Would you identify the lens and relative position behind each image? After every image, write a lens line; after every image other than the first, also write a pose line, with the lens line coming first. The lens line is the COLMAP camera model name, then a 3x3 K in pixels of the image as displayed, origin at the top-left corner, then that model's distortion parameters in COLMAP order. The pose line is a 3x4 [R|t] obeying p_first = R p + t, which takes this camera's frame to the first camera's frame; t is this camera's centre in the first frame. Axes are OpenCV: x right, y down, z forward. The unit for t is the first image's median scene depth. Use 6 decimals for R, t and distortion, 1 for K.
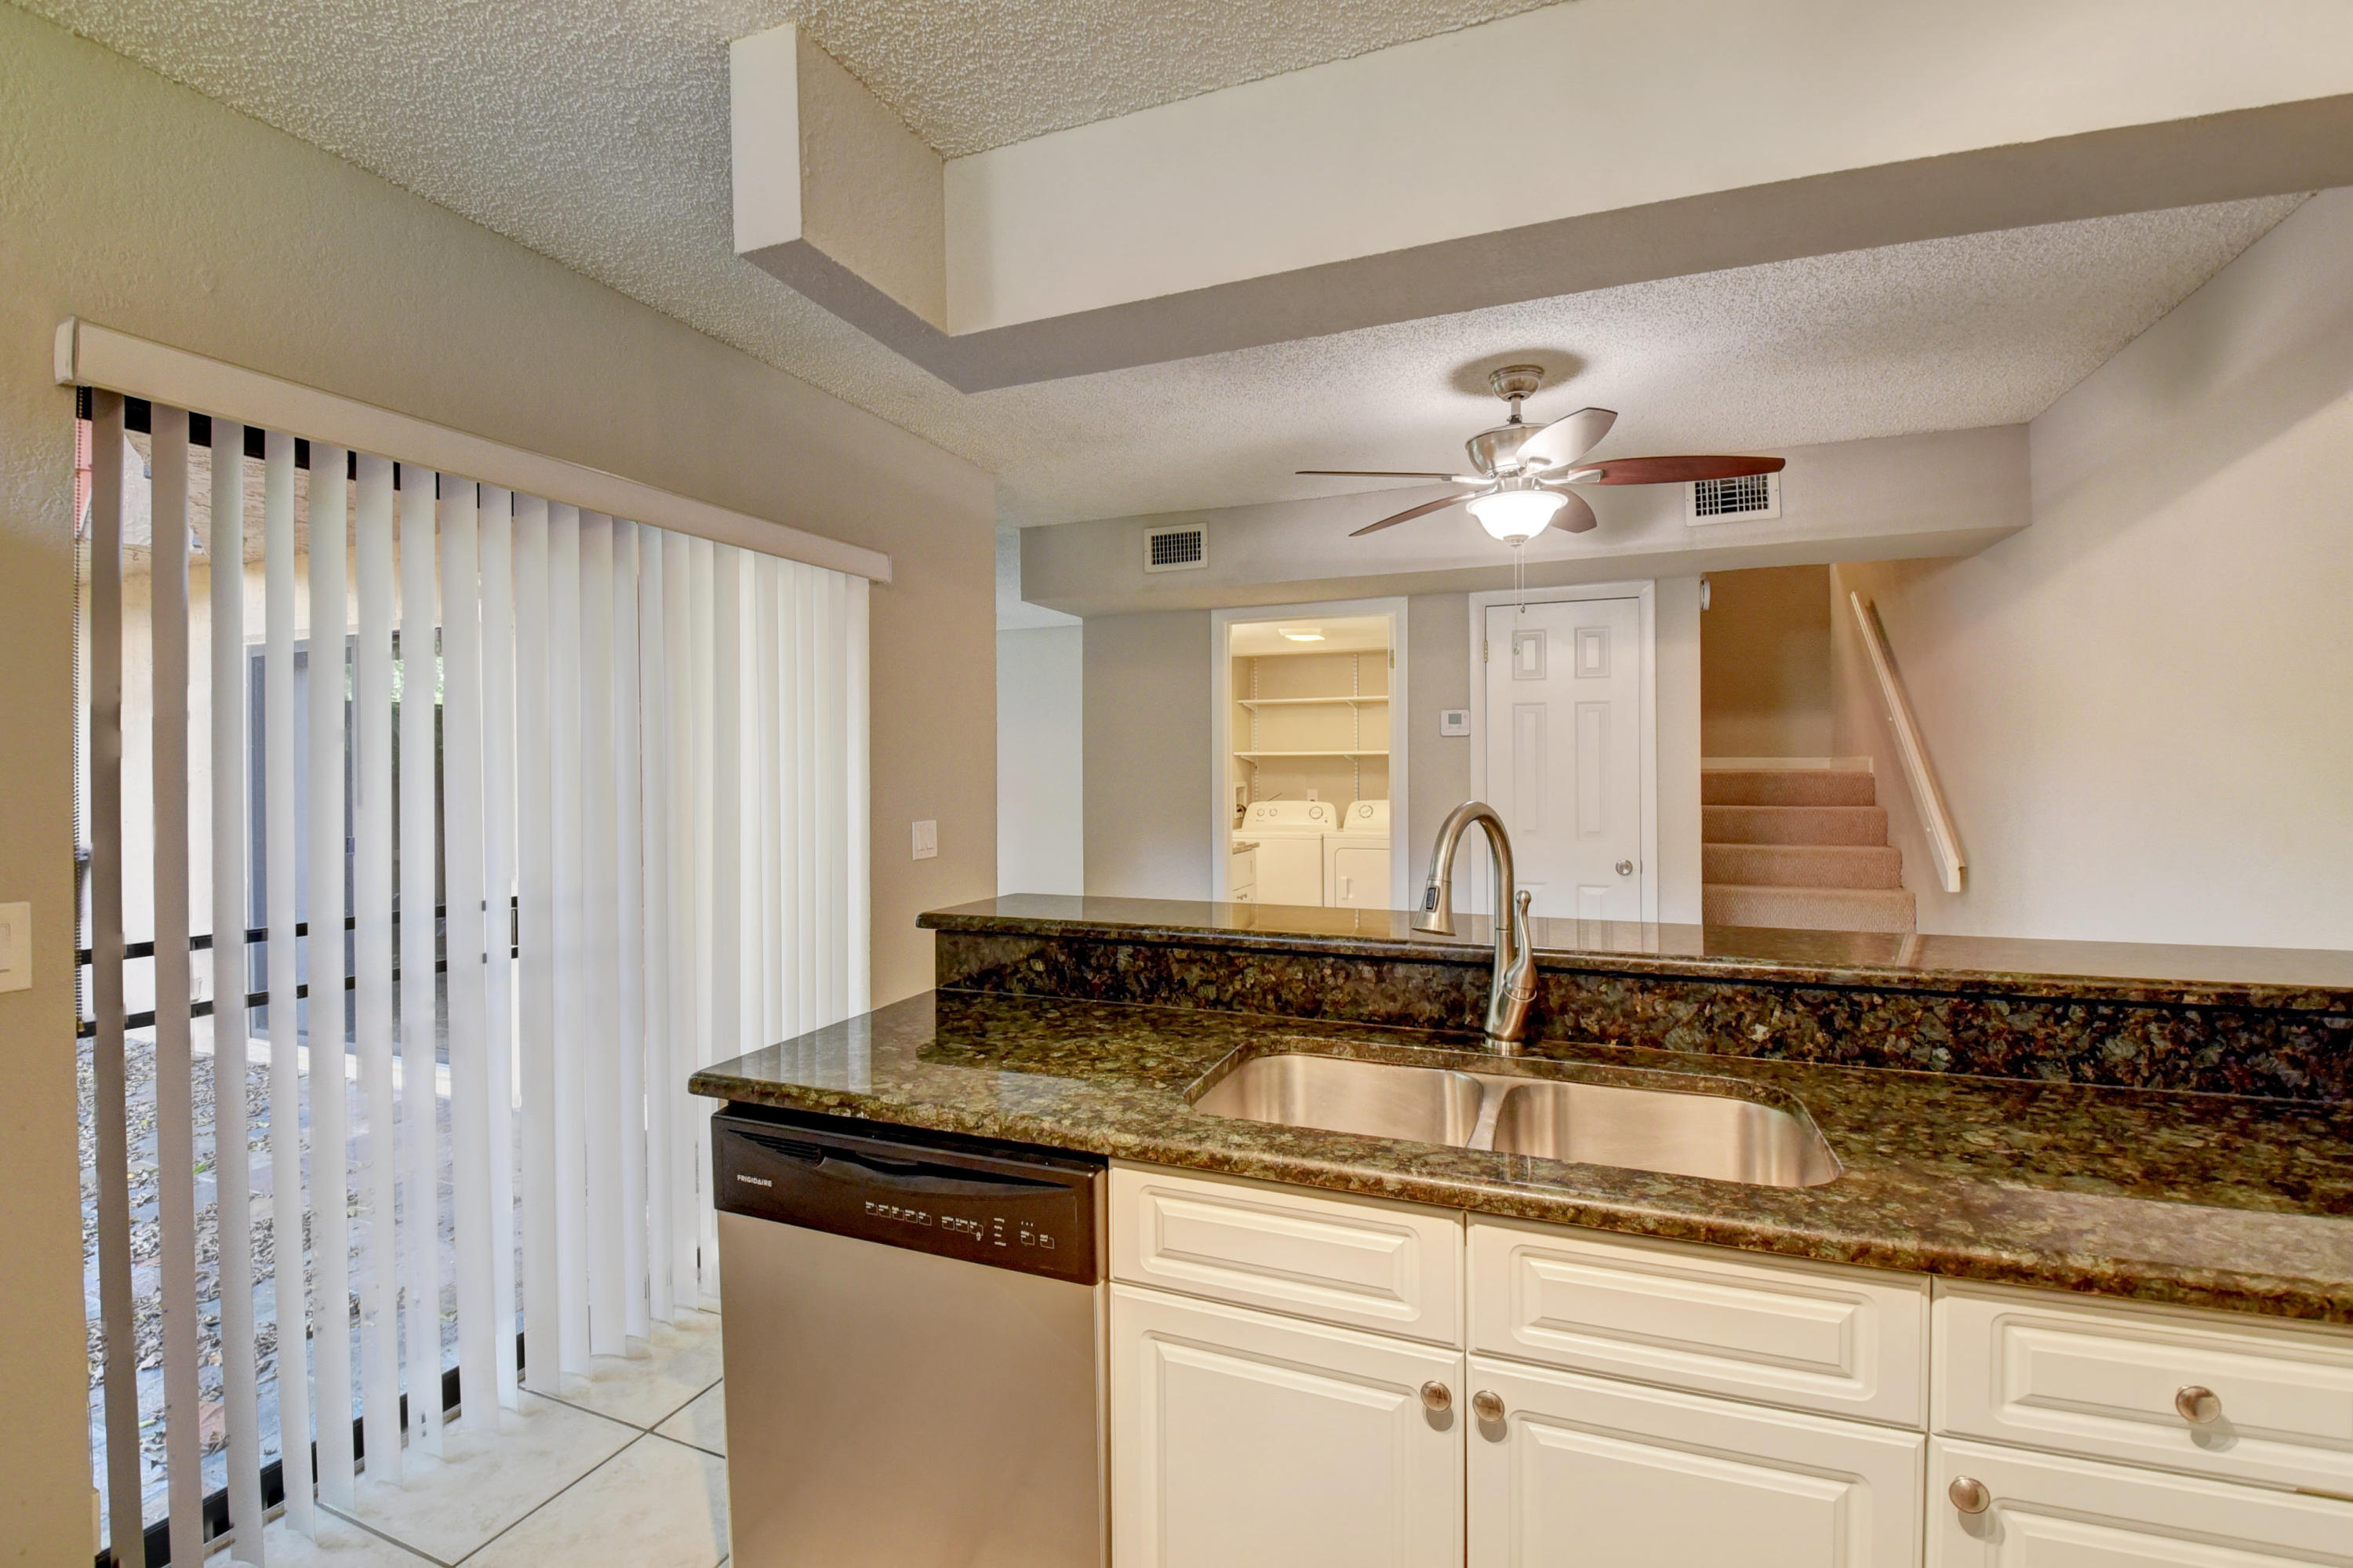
lens RADIAL K [[1047.1, 0, 1172.3], [0, 1047.1, 747.3], [0, 0, 1]] dist [0.000948, -0.013933]
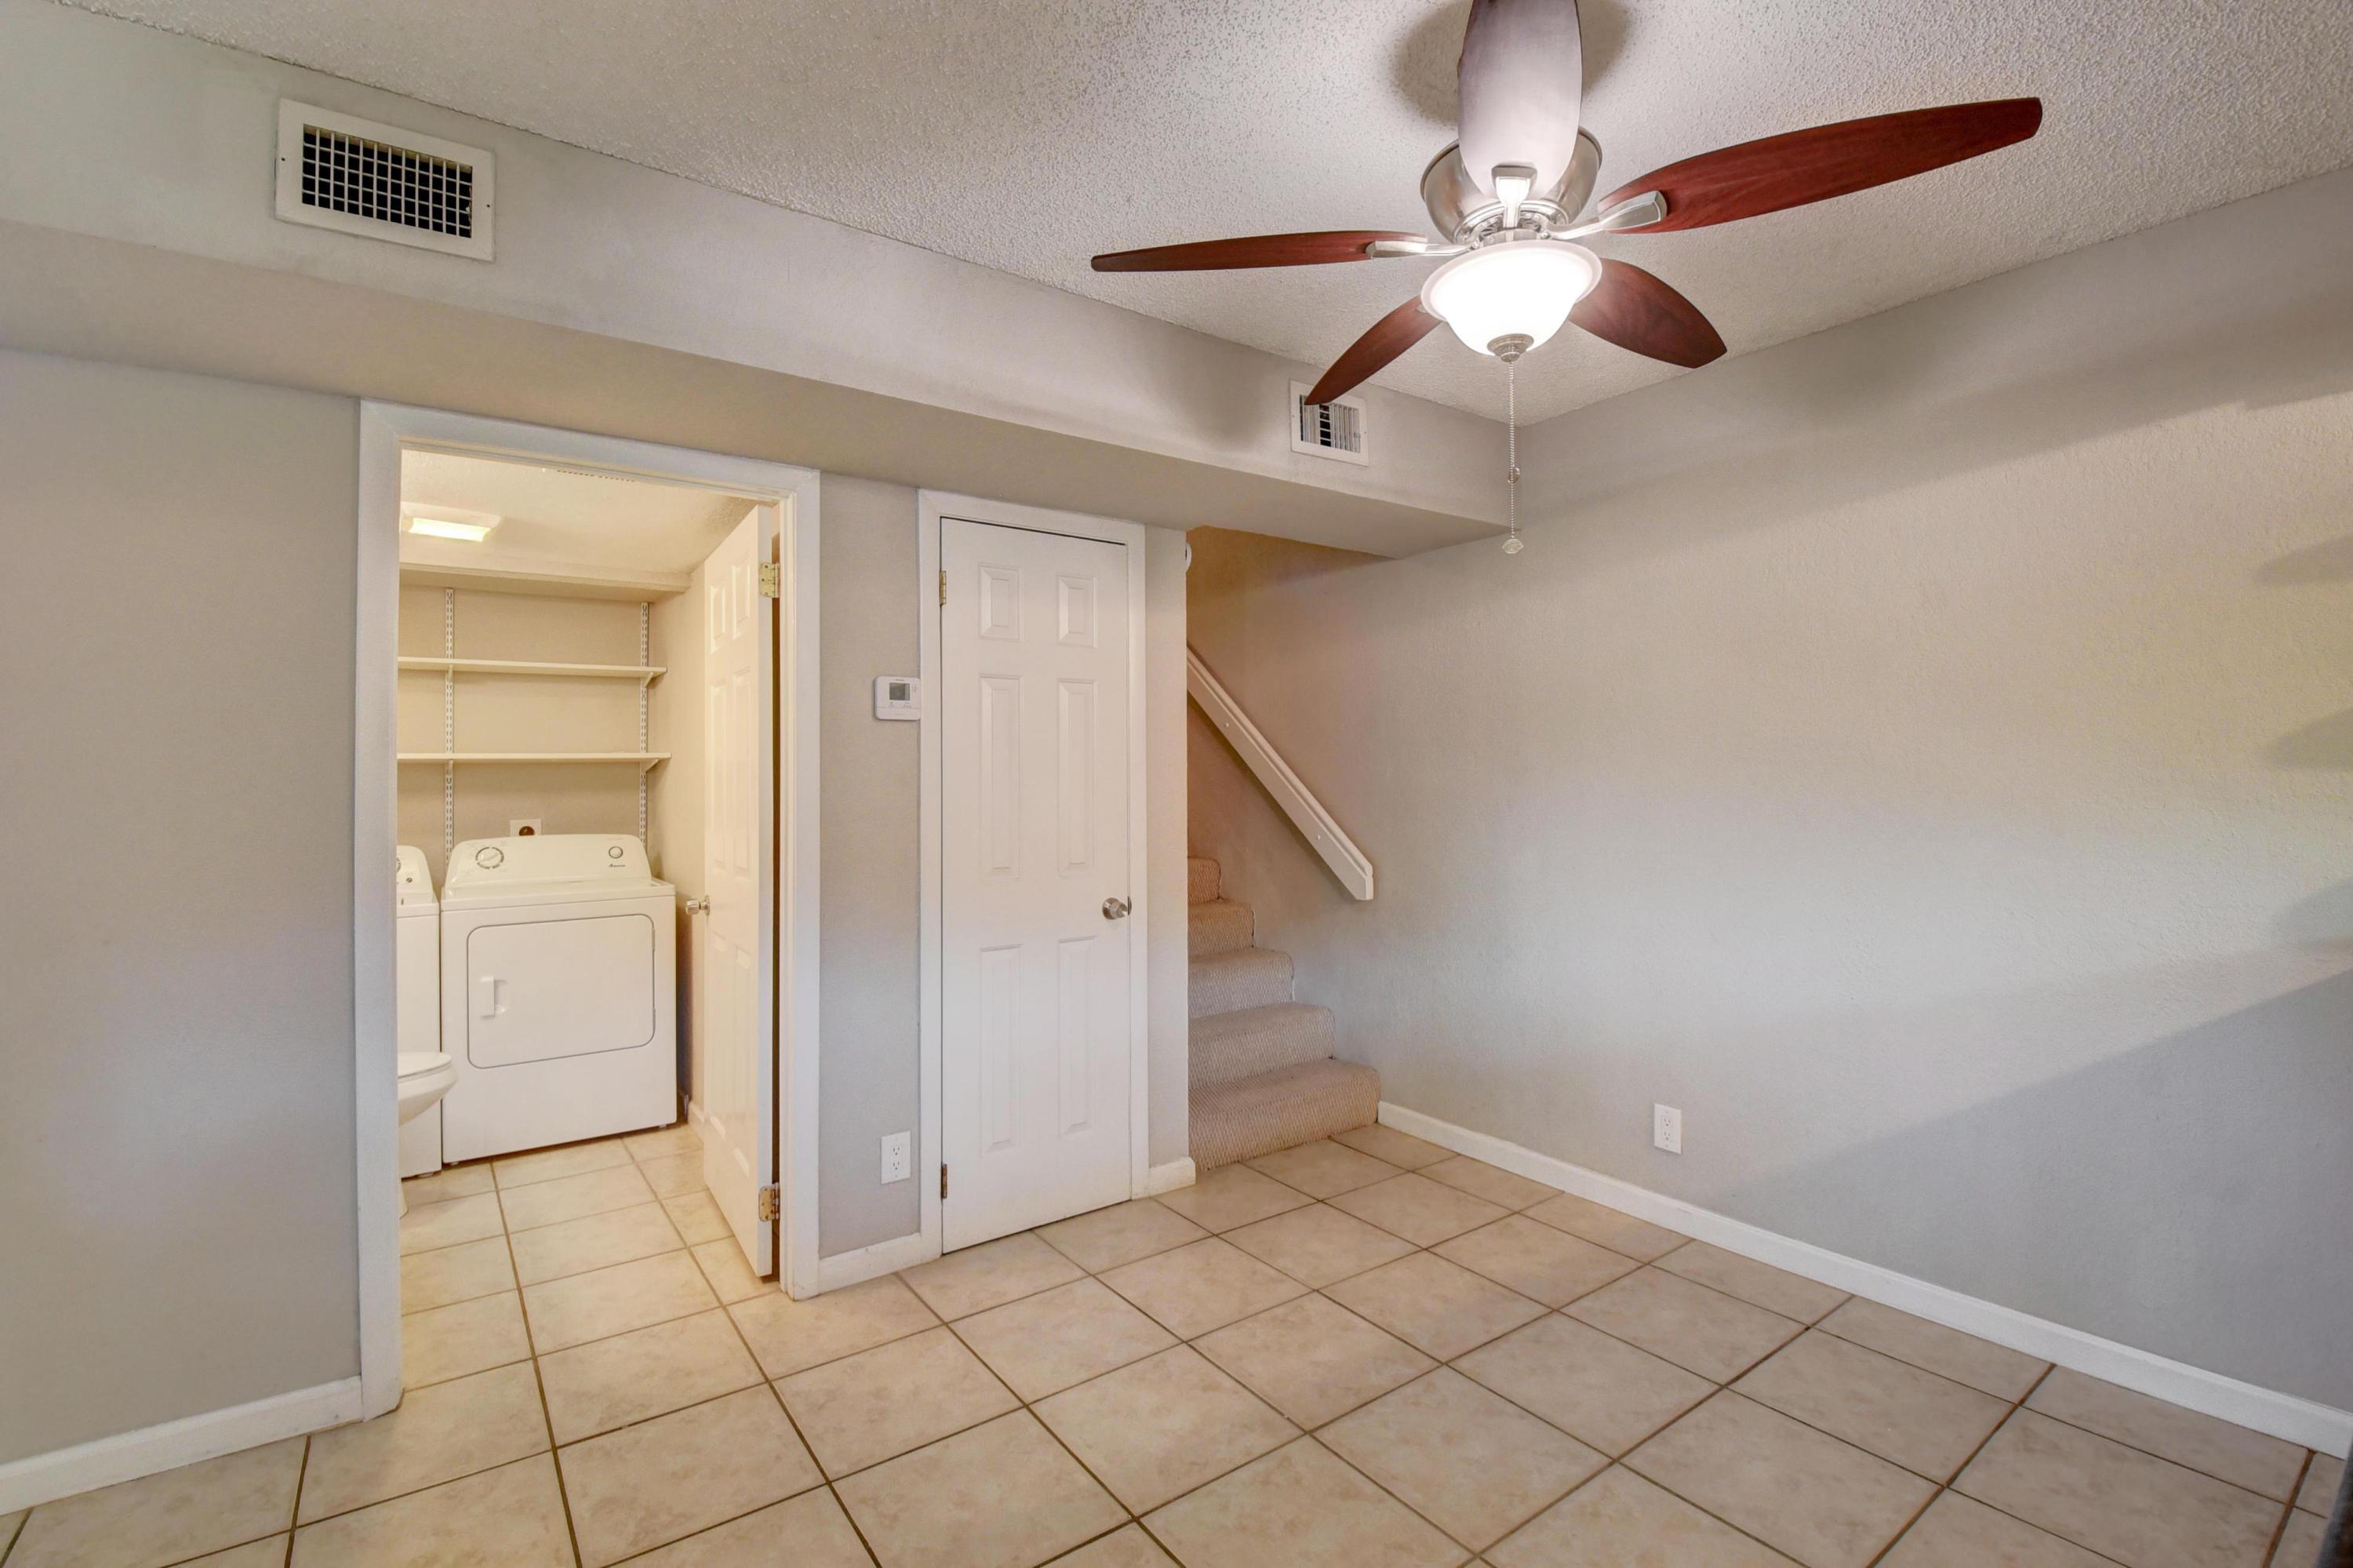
lens RADIAL K [[1047.1, 0, 1172.3], [0, 1047.1, 747.3], [0, 0, 1]] dist [0.000948, -0.013933]
pose [[0.535906, 0.024790, 0.843914, -0.151067], [-0.005699, 0.999652, -0.025746, 0.019069], [-0.844258, 0.008989, 0.535861, 0.550412]]
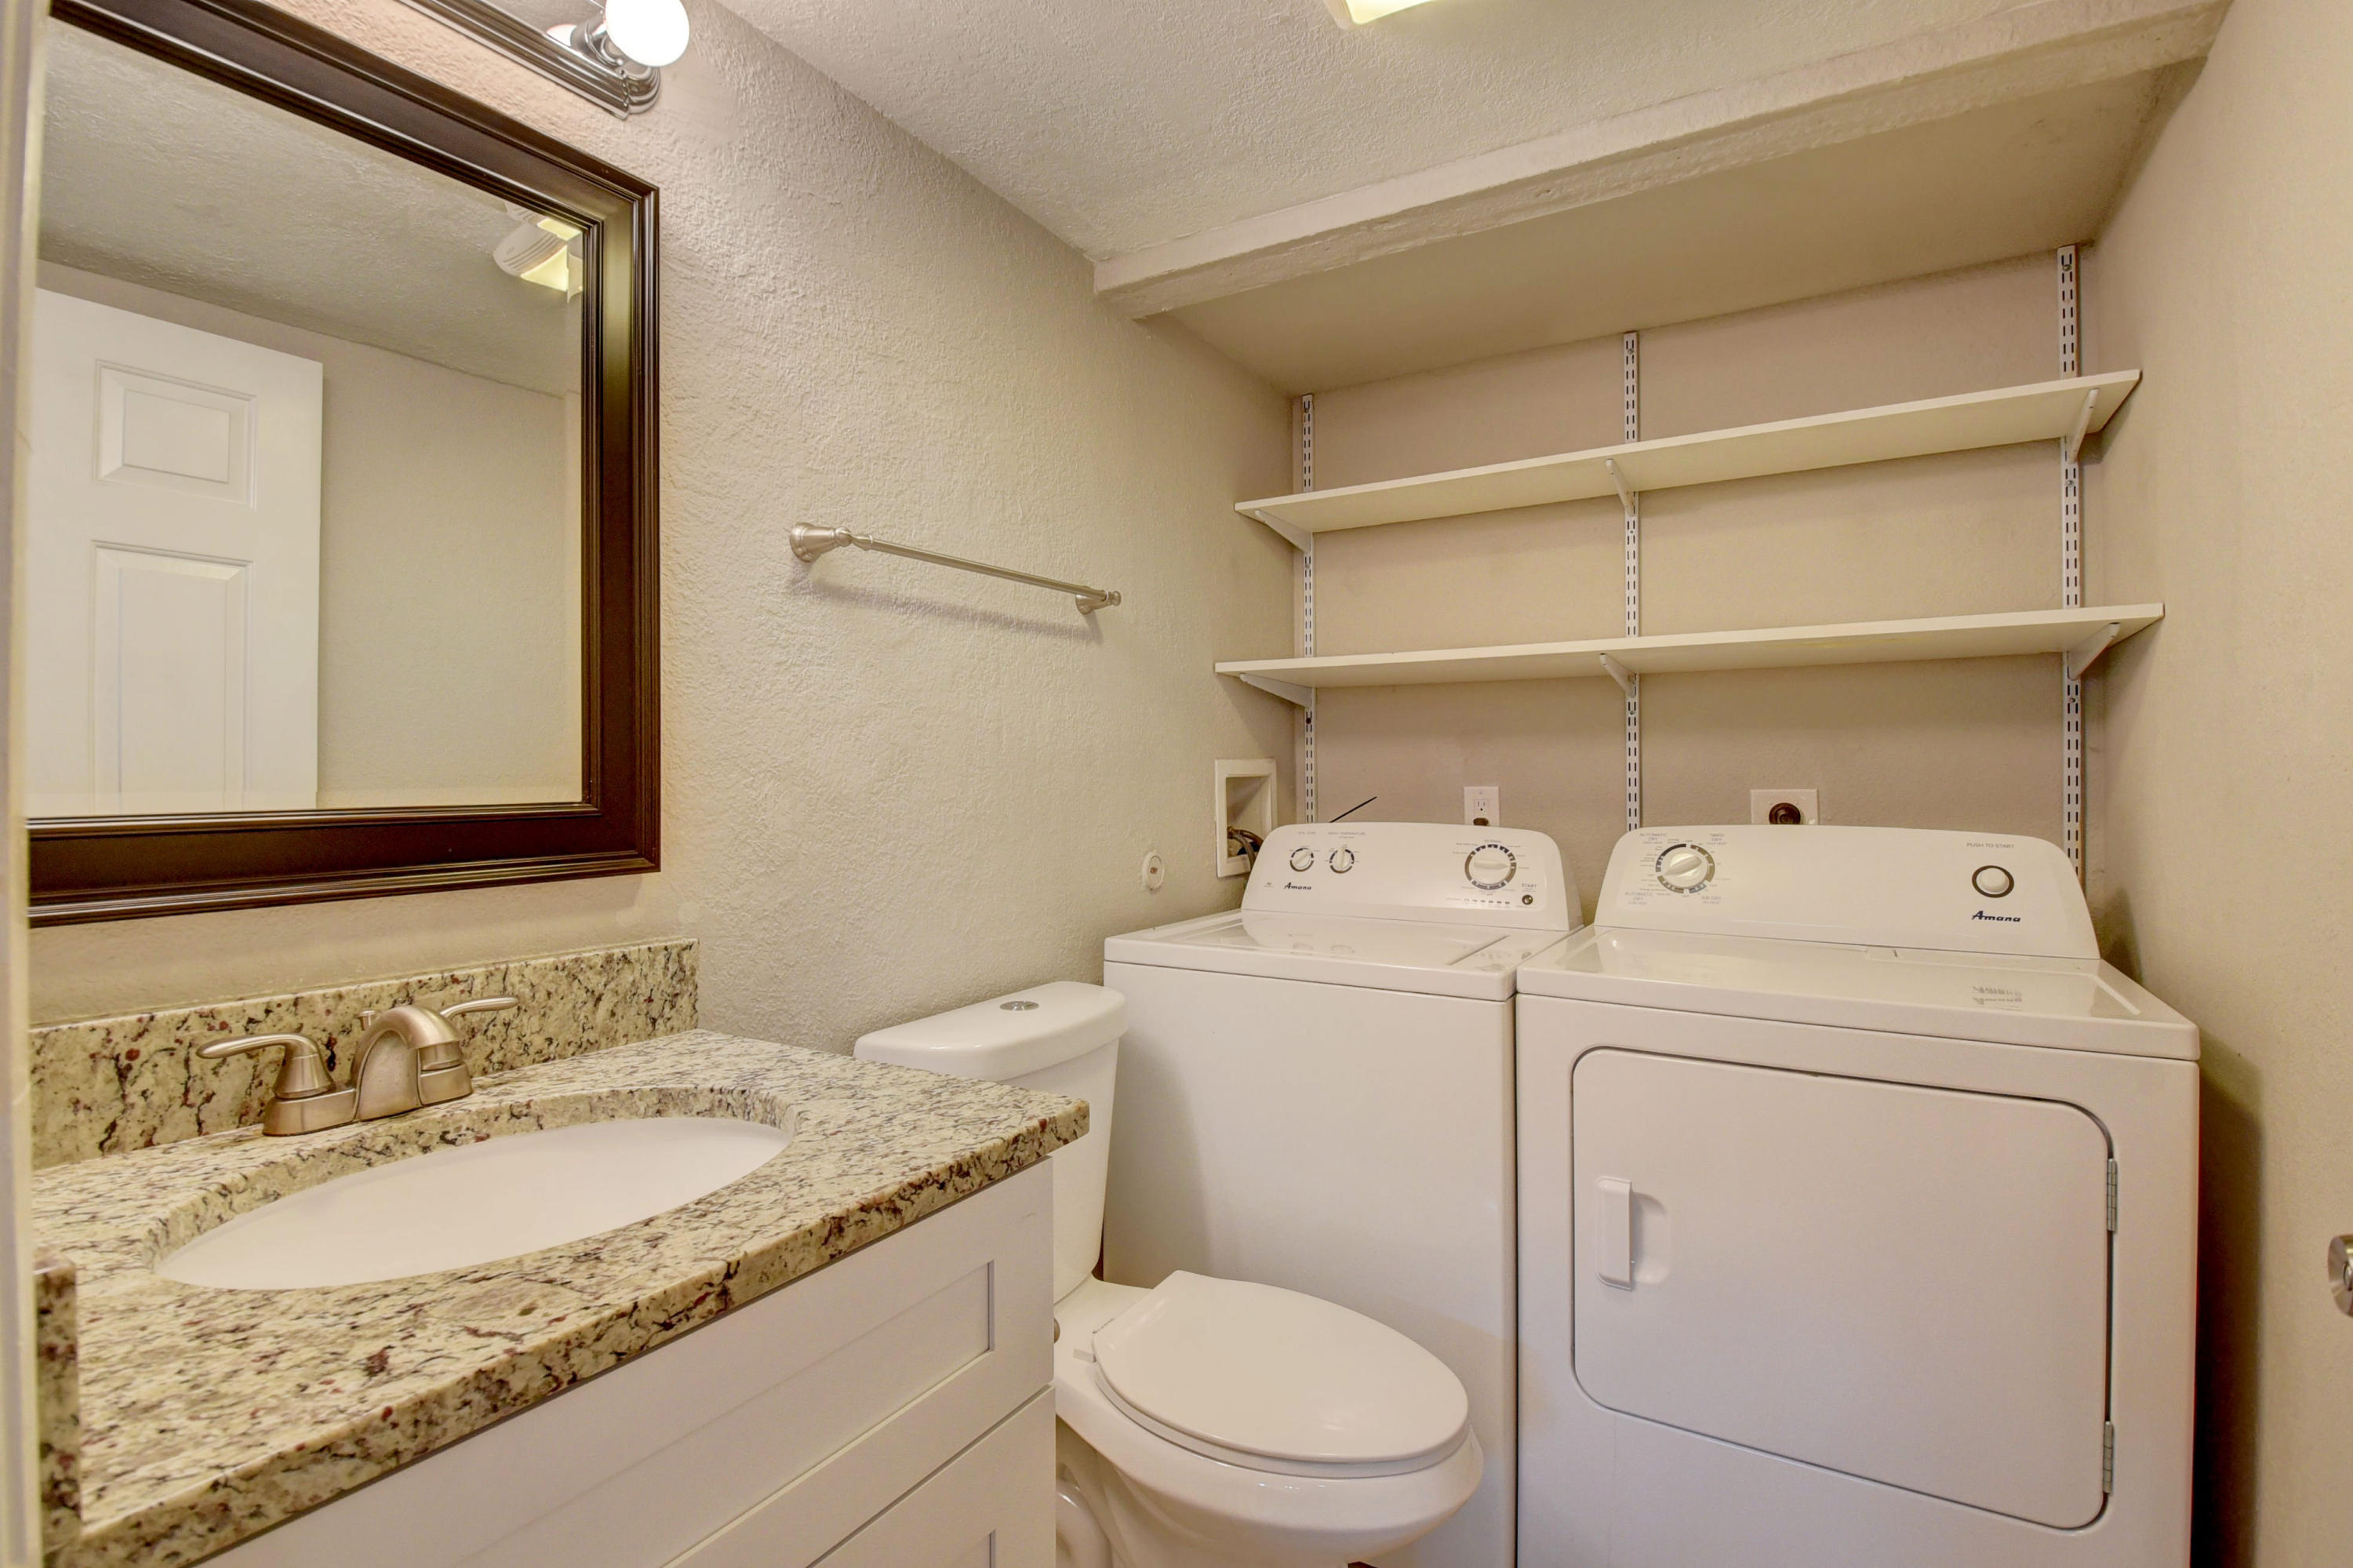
lens RADIAL K [[1066.9, 0, 1177.0], [0, 1066.9, 754.9], [0, 0, 1]] dist [0.009693, -0.023516]
pose [[0.986645, 0.005893, -0.162779, 0.151779], [-0.005352, 0.999979, 0.003759, 0.048295], [0.162797, -0.002838, 0.986655, 1.058657]]
